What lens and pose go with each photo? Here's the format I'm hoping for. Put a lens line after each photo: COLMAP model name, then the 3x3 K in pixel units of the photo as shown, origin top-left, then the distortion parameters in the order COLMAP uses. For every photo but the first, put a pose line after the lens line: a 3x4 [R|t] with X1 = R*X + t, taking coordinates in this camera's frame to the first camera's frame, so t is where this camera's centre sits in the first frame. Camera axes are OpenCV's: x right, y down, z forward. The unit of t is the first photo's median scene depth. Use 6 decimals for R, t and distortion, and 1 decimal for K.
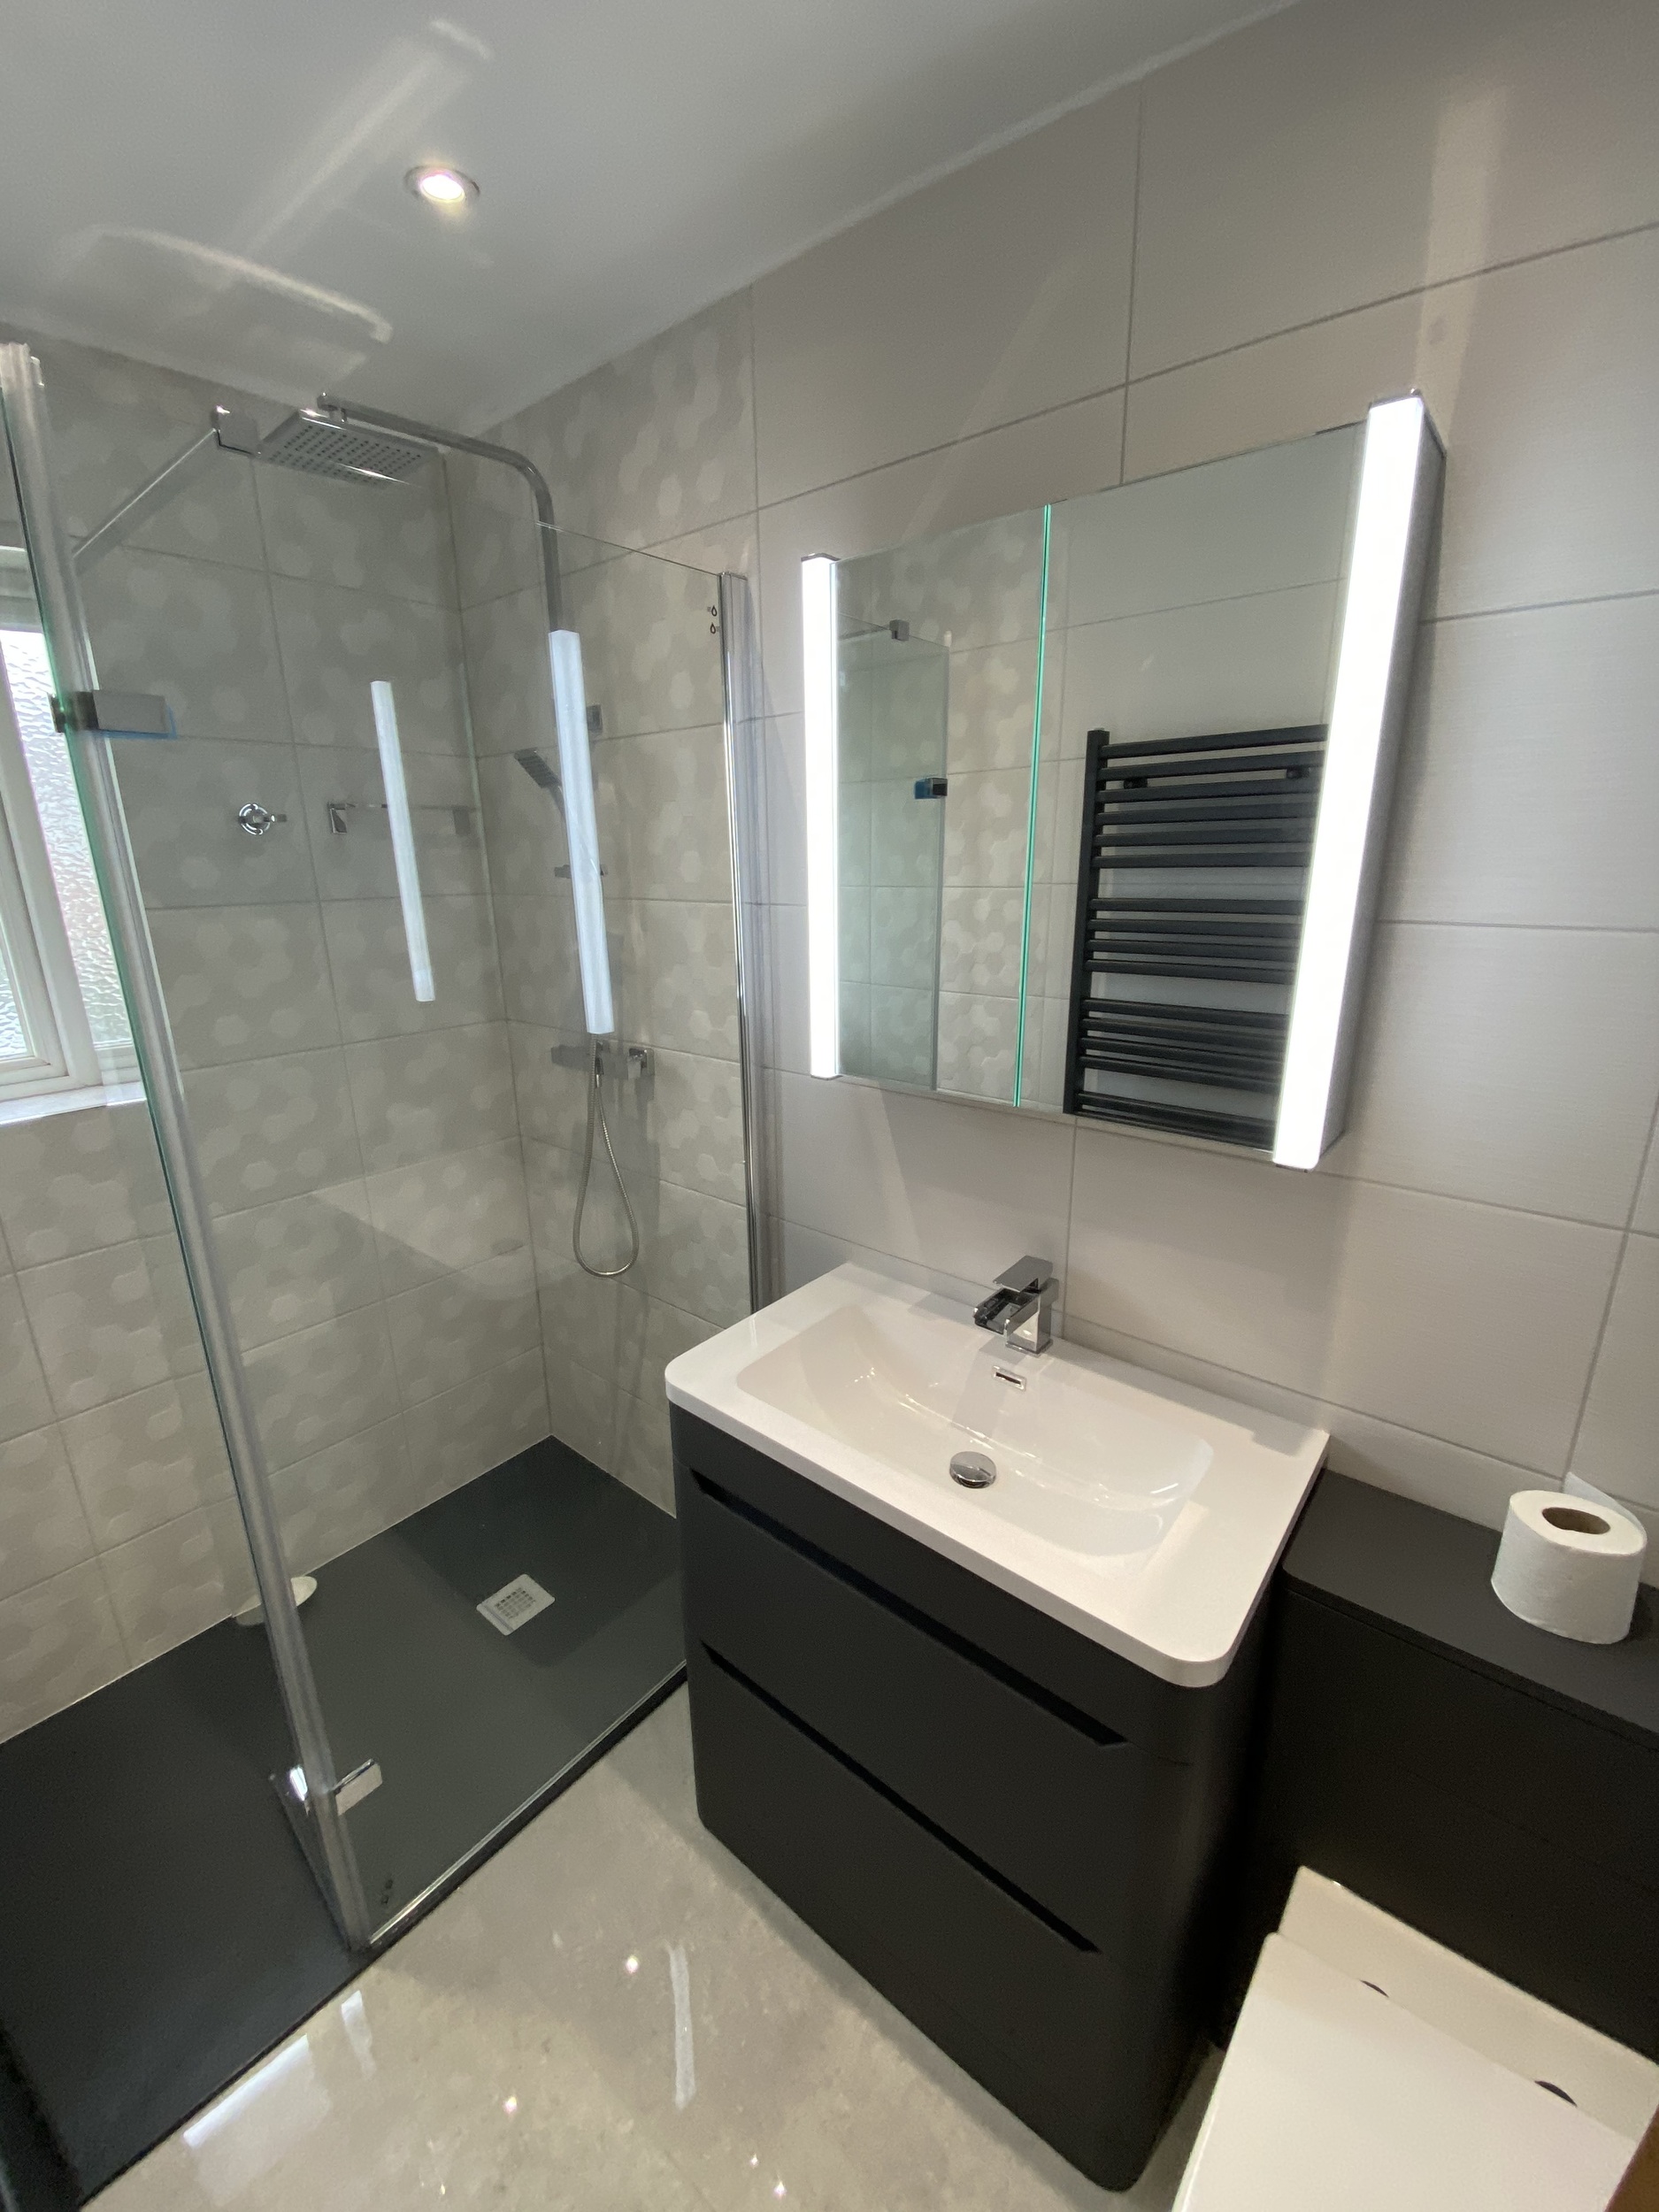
lens RADIAL K [[897.8, 0, 835.0], [0, 897.8, 1104.0], [0, 0, 1]] dist [0.026266, -0.023617]
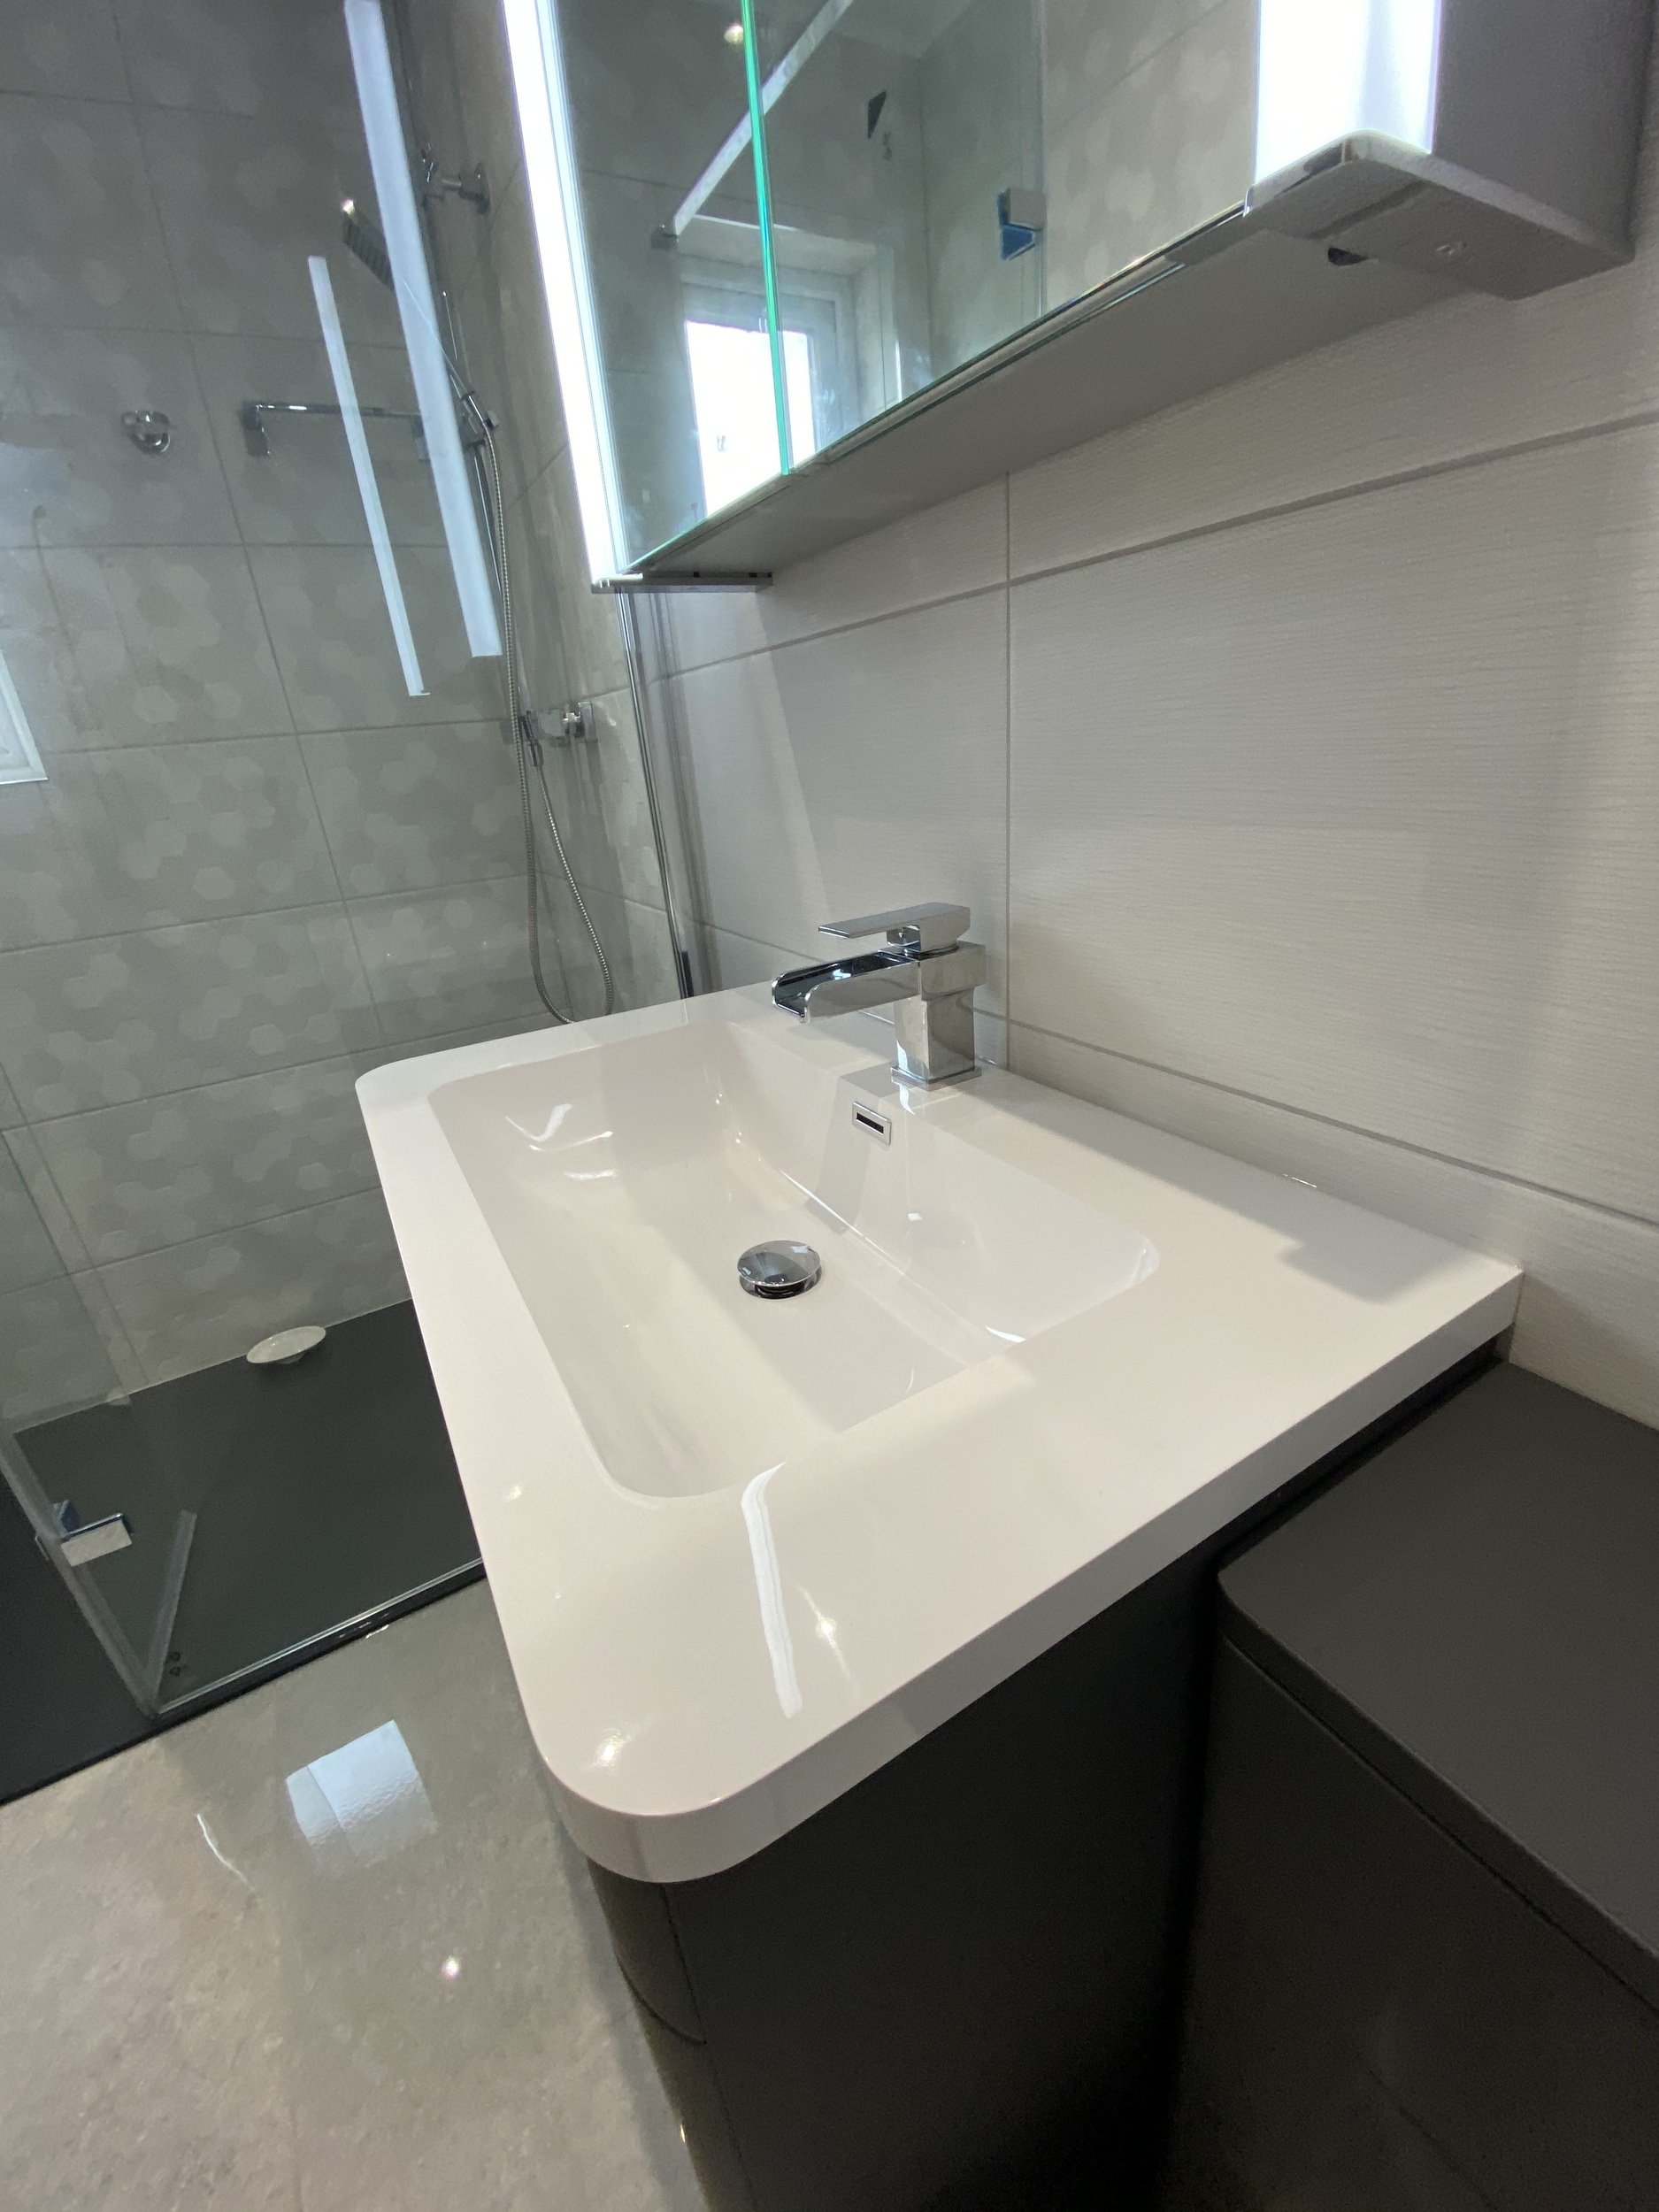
lens RADIAL K [[906.4, 0, 831.1], [0, 906.4, 1117.8], [0, 0, 1]] dist [0.019806, -0.016933]
pose [[0.933041, 0.070606, -0.352774, 0.298782], [-0.019859, 0.989166, 0.145452, 0.185096], [0.359221, -0.128707, 0.924335, 0.408941]]
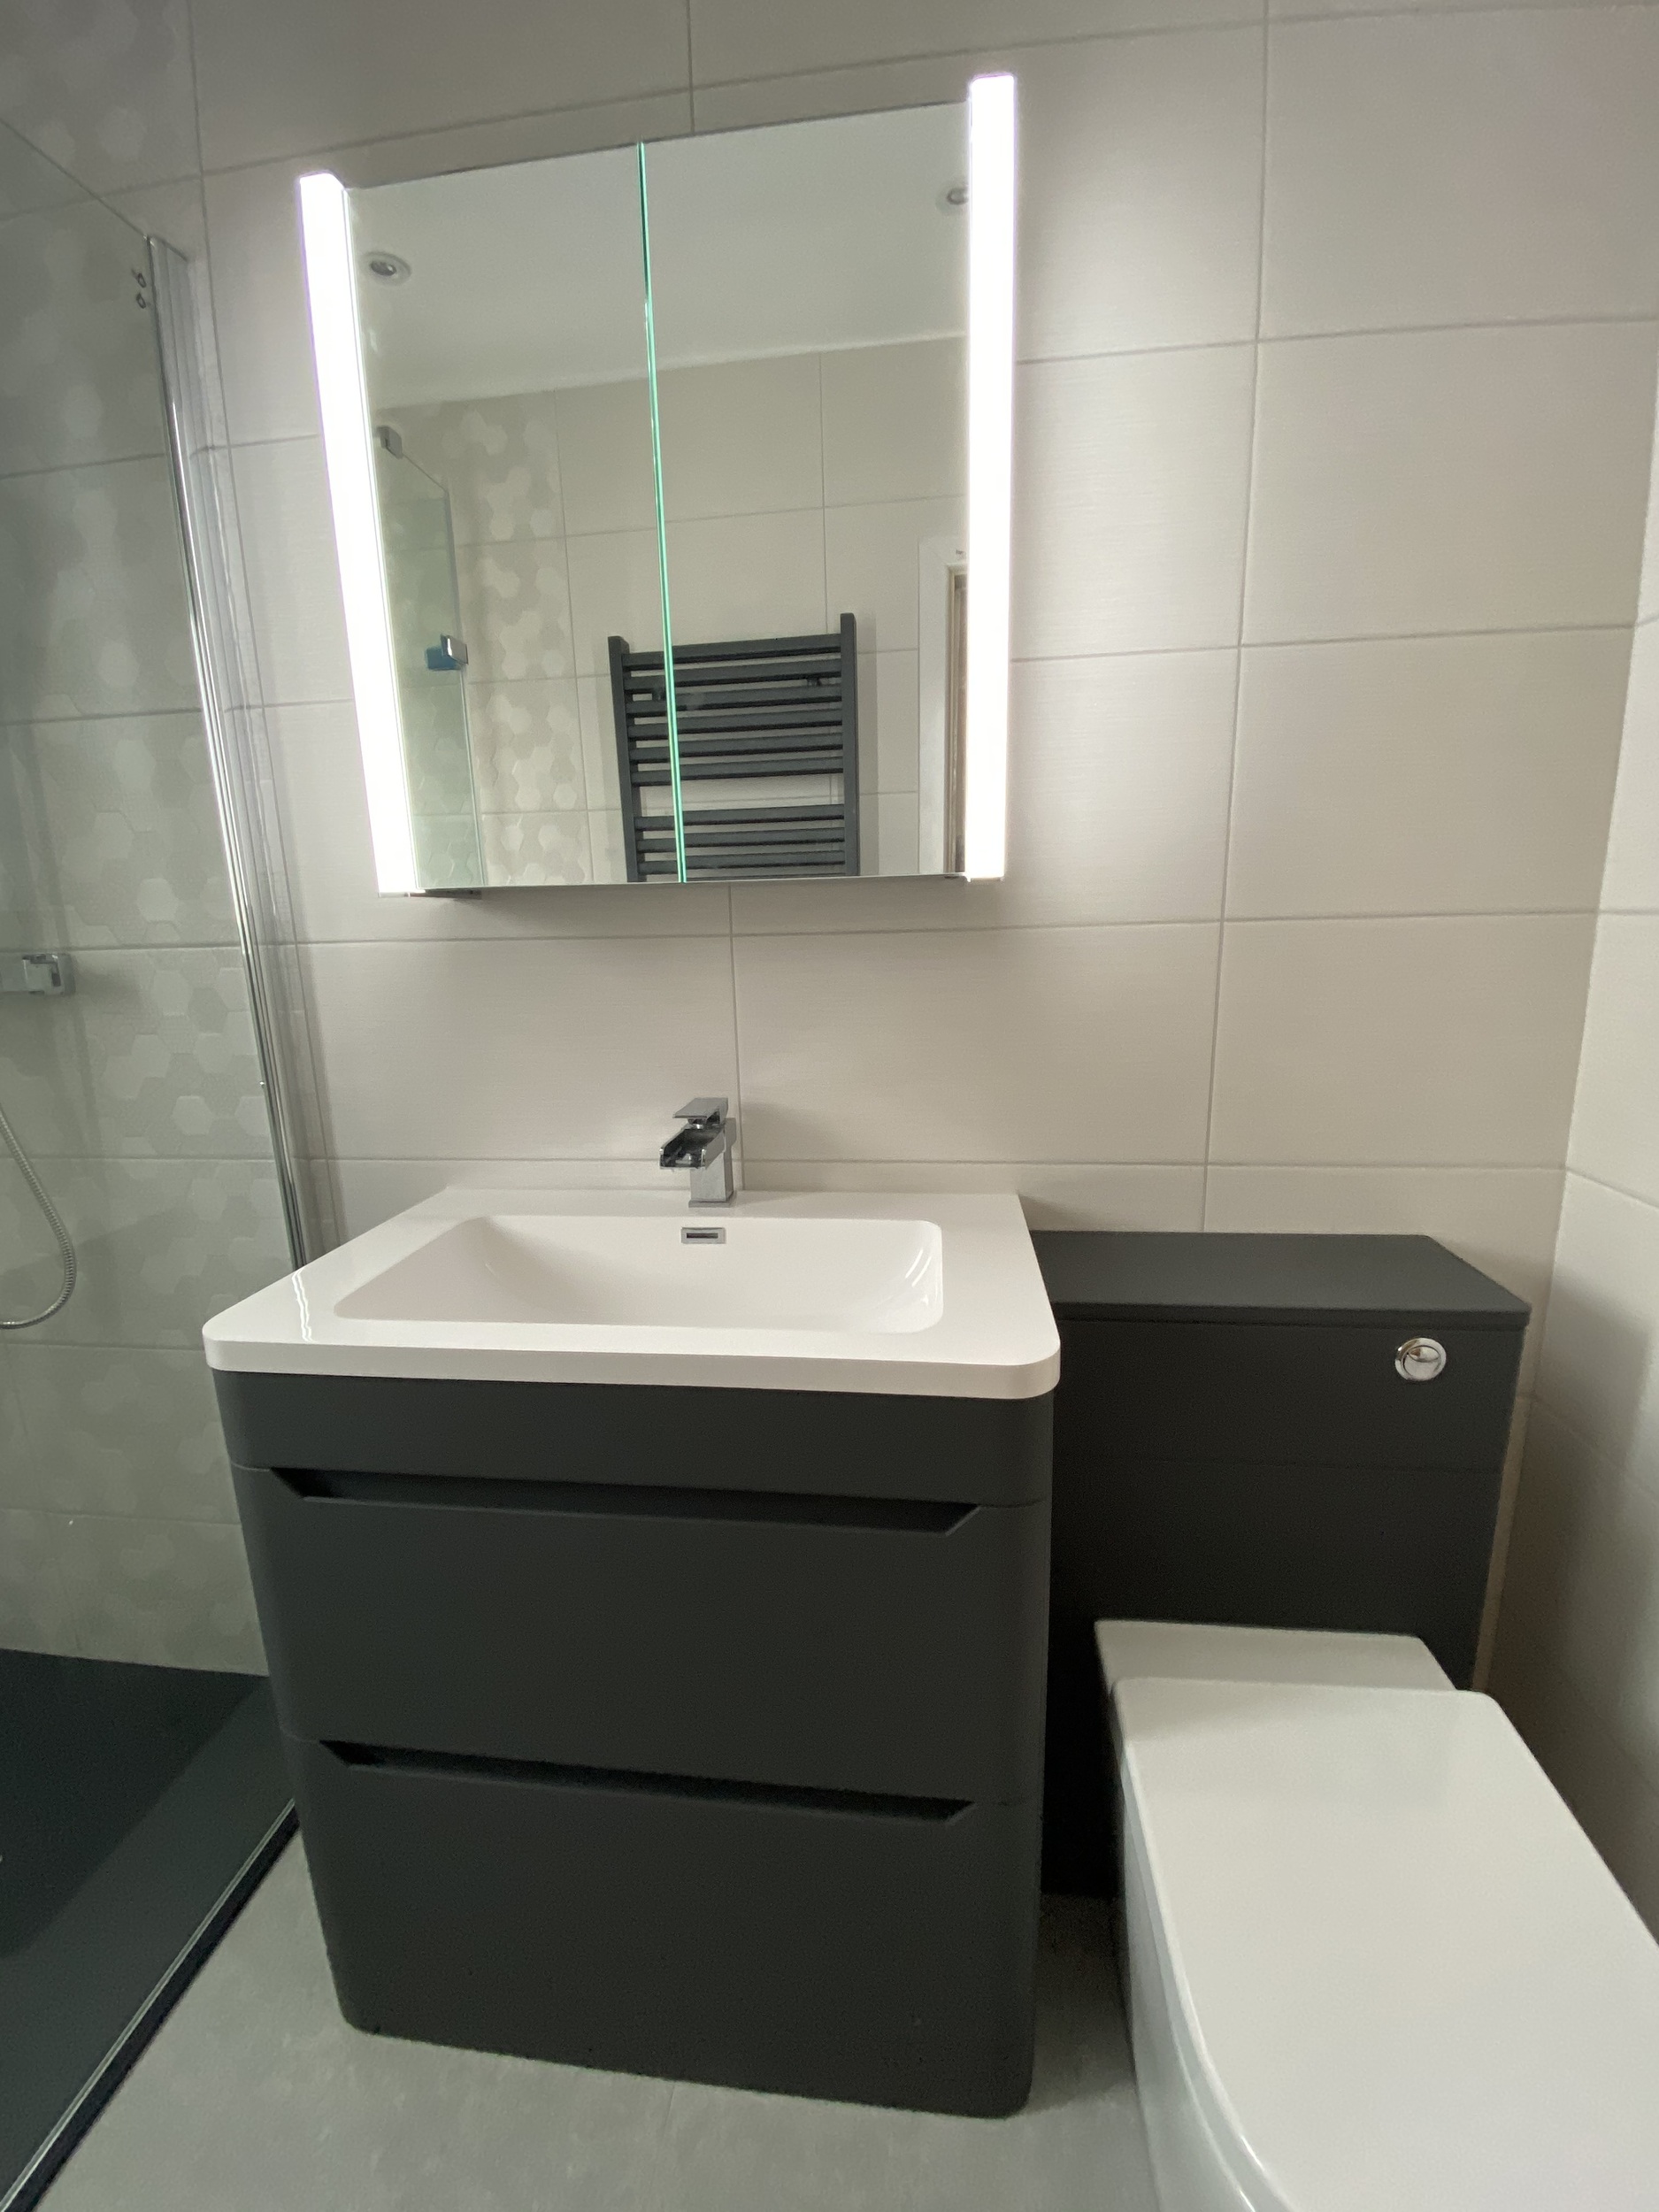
lens RADIAL K [[893.2, 0, 829.5], [0, 893.2, 1106.0], [0, 0, 1]] dist [0.014176, -0.017013]
pose [[0.839407, -0.121522, 0.529744, -0.110248], [0.165386, 0.985573, -0.035975, 0.194879], [-0.517730, 0.117810, 0.847394, 0.178834]]
